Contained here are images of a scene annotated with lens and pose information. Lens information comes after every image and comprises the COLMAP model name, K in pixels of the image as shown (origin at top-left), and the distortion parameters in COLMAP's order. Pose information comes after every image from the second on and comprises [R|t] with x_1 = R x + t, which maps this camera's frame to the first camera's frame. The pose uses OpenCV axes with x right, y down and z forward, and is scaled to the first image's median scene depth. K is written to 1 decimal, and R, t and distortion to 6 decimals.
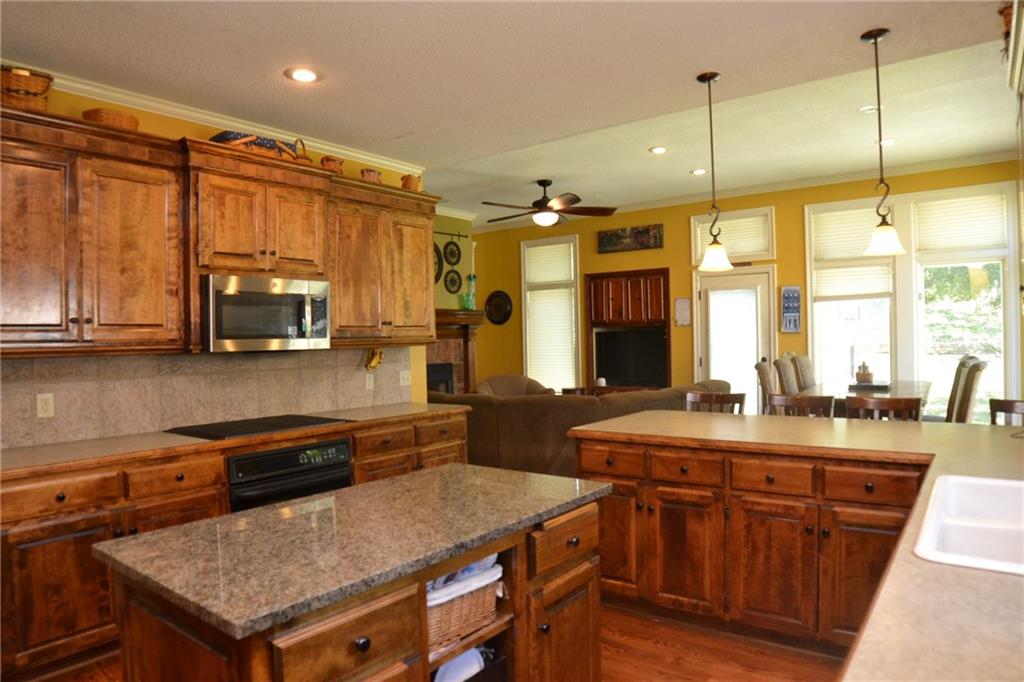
lens RADIAL K [[645.3, 0, 512.0], [0, 645.3, 341.0], [0, 0, 1]] dist [-0.126157, 0.053051]
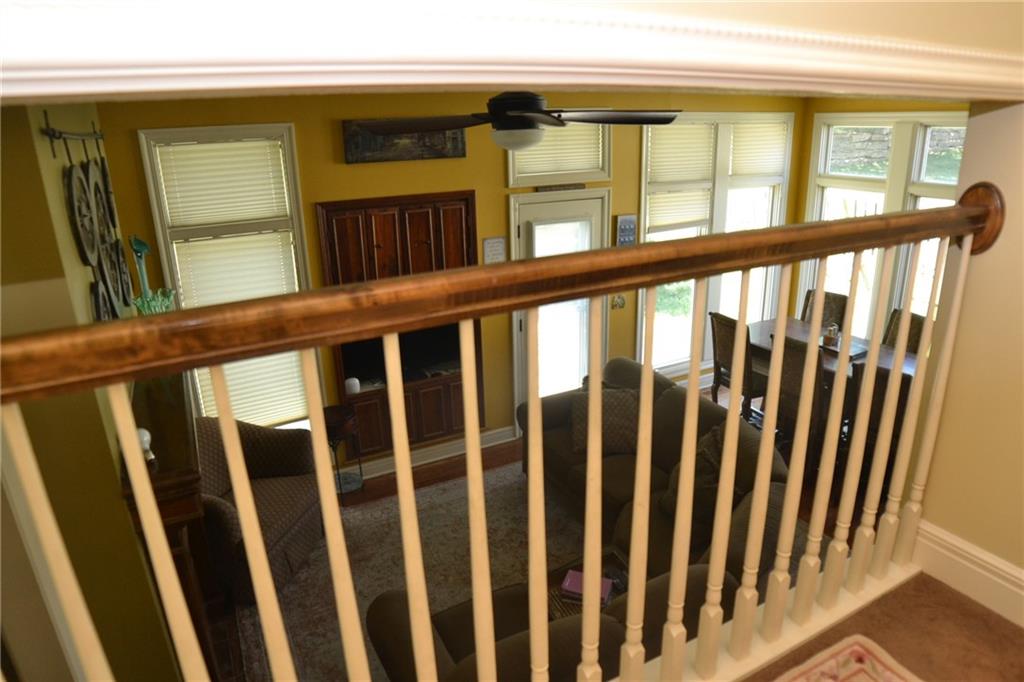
lens RADIAL K [[645.3, 0, 512.0], [0, 645.3, 341.0], [0, 0, 1]] dist [-0.126157, 0.053051]
pose [[0.422030, -0.280779, 0.862006, -0.310813], [0.024161, 0.953976, 0.298907, -0.155660], [-0.906260, -0.105320, 0.409390, 0.673258]]
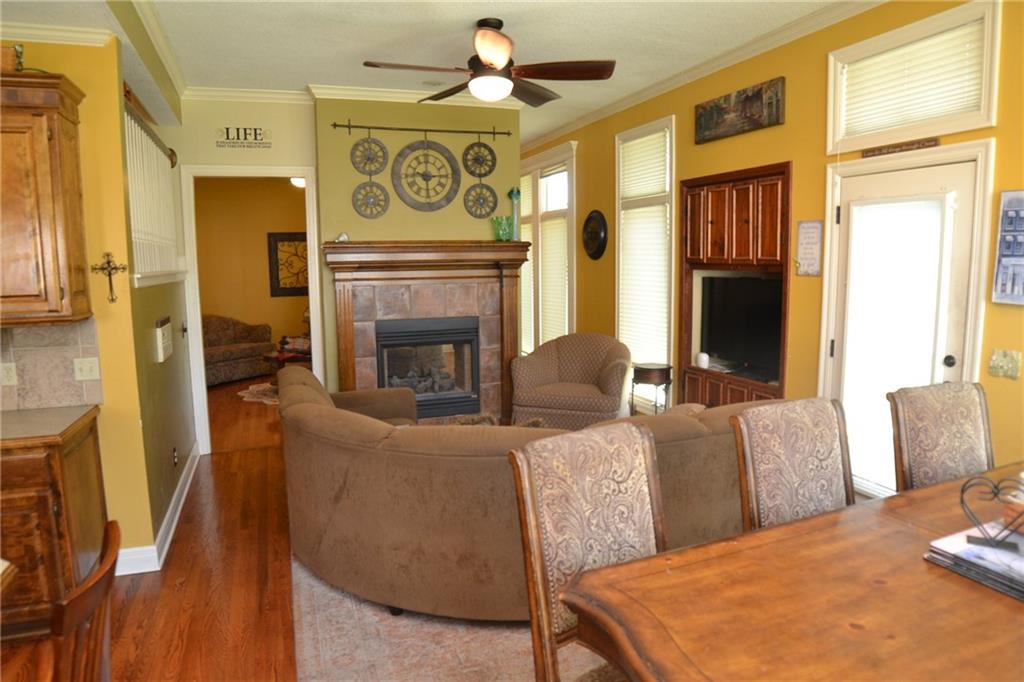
lens RADIAL K [[645.3, 0, 512.0], [0, 645.3, 341.0], [0, 0, 1]] dist [-0.126157, 0.053051]
pose [[0.847559, 0.077202, -0.525055, 0.321326], [-0.007817, 0.991071, 0.133104, -0.034865], [0.530643, -0.108709, 0.840595, 0.423676]]
